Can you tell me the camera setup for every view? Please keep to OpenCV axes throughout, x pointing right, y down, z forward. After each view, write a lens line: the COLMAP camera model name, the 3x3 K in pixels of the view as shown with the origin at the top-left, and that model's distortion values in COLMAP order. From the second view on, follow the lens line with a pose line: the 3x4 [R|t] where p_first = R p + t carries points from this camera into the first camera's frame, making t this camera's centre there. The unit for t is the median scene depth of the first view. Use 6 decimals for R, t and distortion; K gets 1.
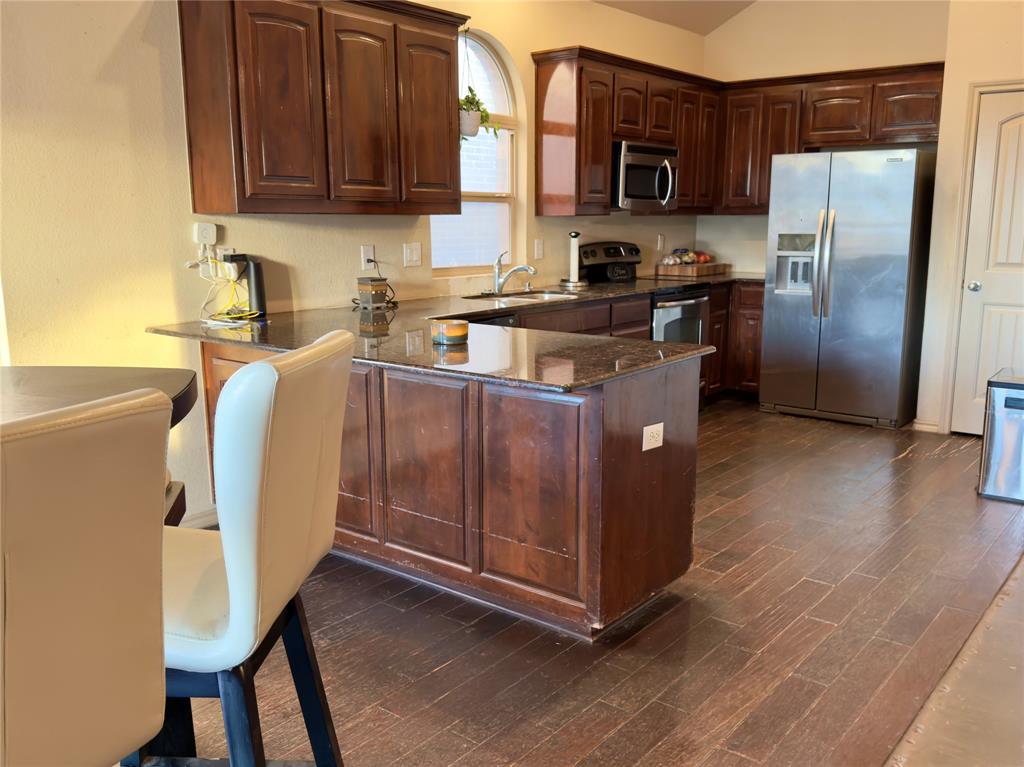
lens RADIAL K [[891.9, 0, 512.0], [0, 891.9, 383.5], [0, 0, 1]] dist [0.206655, -0.391855]
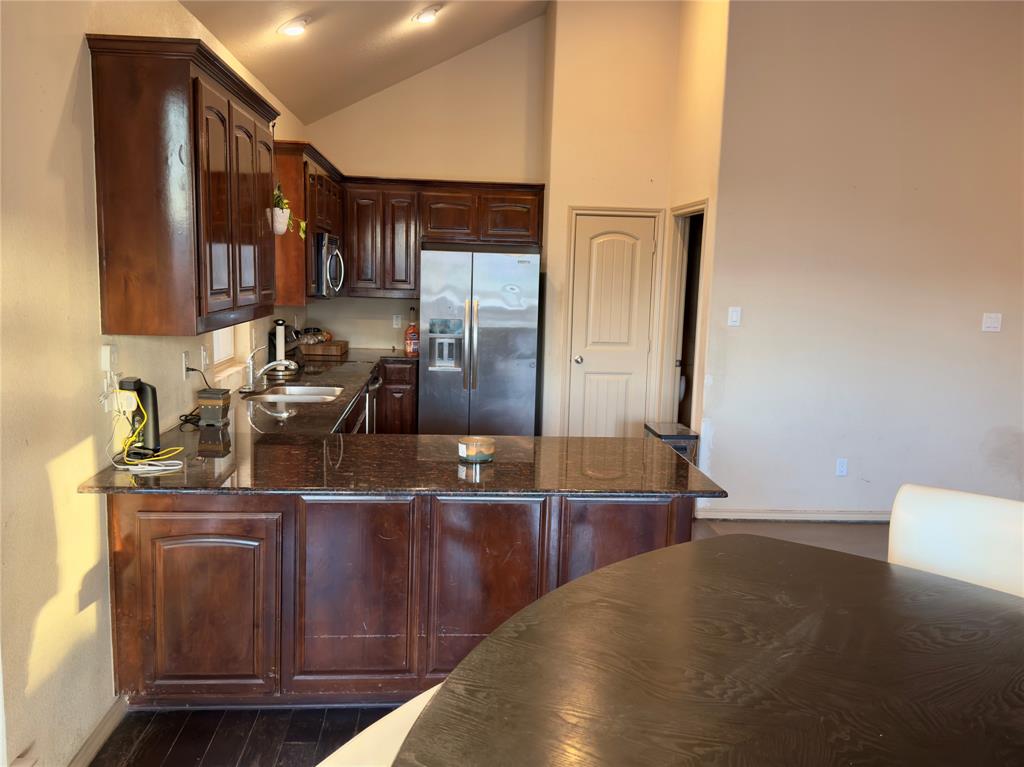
lens RADIAL K [[891.9, 0, 512.0], [0, 891.9, 383.5], [0, 0, 1]] dist [0.206655, -0.391855]
pose [[0.735041, -0.064843, 0.674915, -0.431522], [0.095347, 0.995410, -0.008206, -0.070982], [-0.671285, 0.070382, 0.737850, 0.118334]]
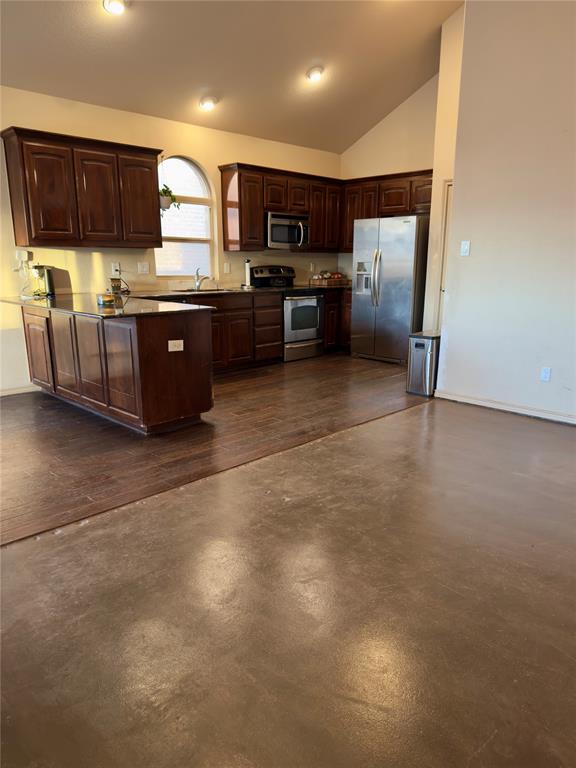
lens RADIAL K [[528.4, 0, 288.0], [0, 528.4, 384.0], [0, 0, 1]] dist [0.233476, -0.459583]
pose [[0.993139, 0.030009, -0.113023, 0.310353], [-0.024697, 0.998536, 0.048114, 0.043731], [0.114301, -0.044992, 0.992427, -0.157251]]
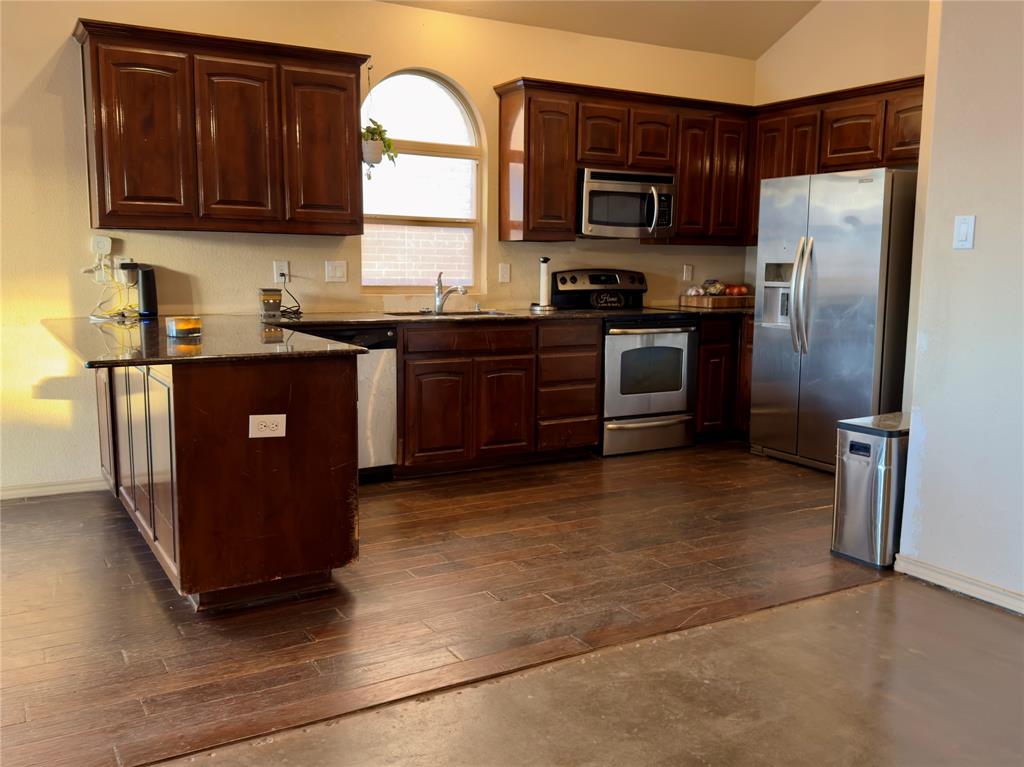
lens RADIAL K [[891.9, 0, 512.0], [0, 891.9, 383.5], [0, 0, 1]] dist [0.206655, -0.391855]
pose [[0.933126, 0.060357, -0.354446, 0.424236], [-0.077576, 0.996387, -0.034560, 0.012069], [0.351080, 0.059745, 0.934437, 0.049085]]
